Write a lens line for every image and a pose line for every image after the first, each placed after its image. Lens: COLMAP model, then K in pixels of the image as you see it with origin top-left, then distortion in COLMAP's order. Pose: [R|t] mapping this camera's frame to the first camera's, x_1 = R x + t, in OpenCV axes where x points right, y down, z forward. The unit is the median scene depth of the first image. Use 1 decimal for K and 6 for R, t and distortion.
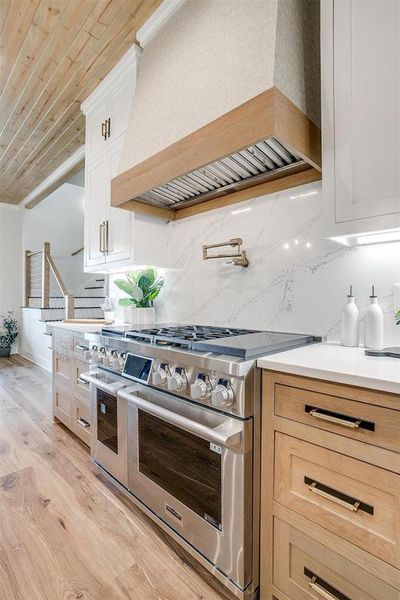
lens RADIAL K [[289.4, 0, 205.3], [0, 289.4, 299.2], [0, 0, 1]] dist [-0.004200, 0.000913]
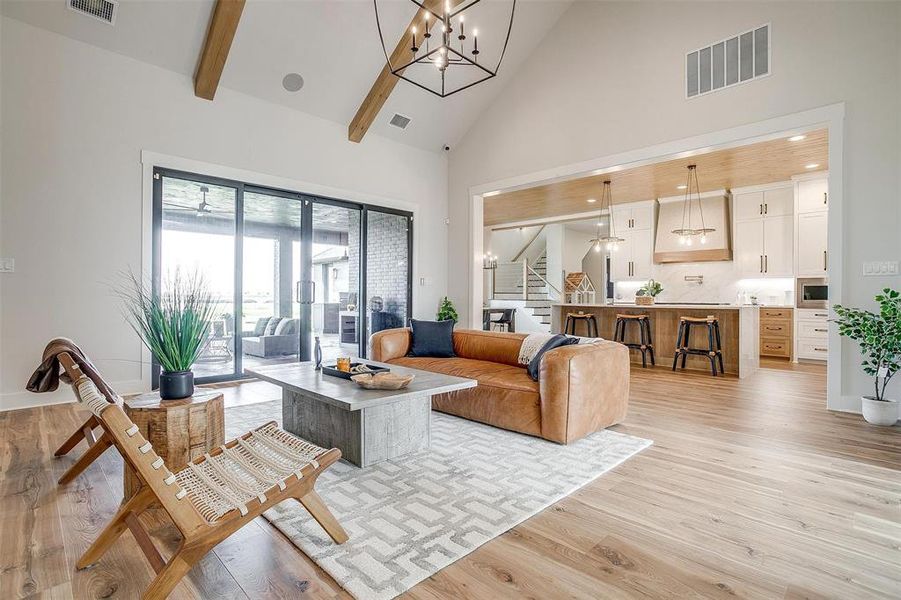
lens RADIAL K [[434.6, 0, 446.4], [0, 434.6, 300.1], [0, 0, 1]] dist [-0.004200, 0.000913]
pose [[0.999978, 0.003445, 0.005643, -2.513213], [-0.003487, 0.999966, 0.007470, 0.040589], [-0.005617, -0.007489, 0.999956, -3.507077]]
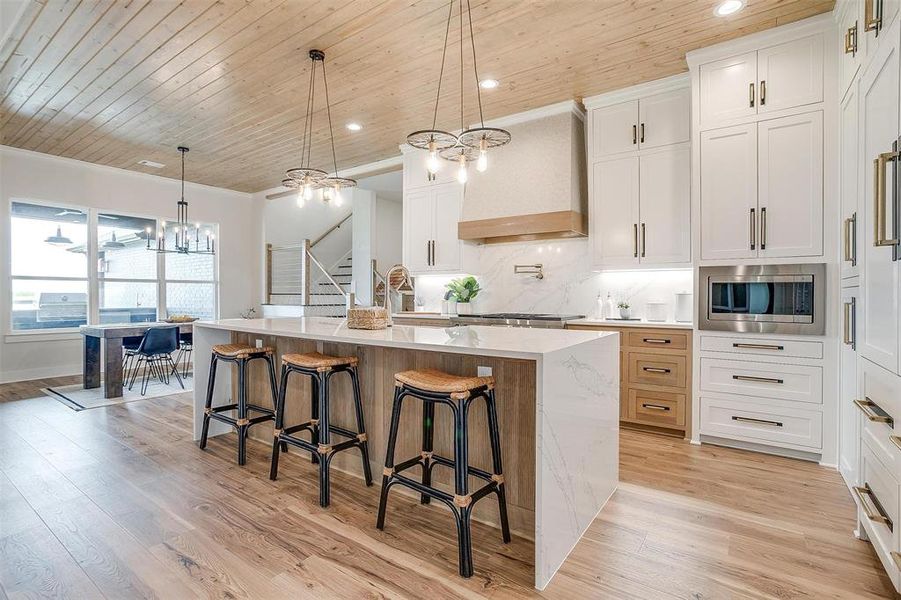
lens RADIAL K [[434.6, 0, 442.0], [0, 434.6, 297.6], [0, 0, 1]] dist [-0.004200, 0.000913]
pose [[0.986622, -0.002325, 0.163008, -0.828050], [0.000842, 0.999958, 0.009164, -0.021098], [-0.163022, -0.008904, 0.986582, -1.406464]]
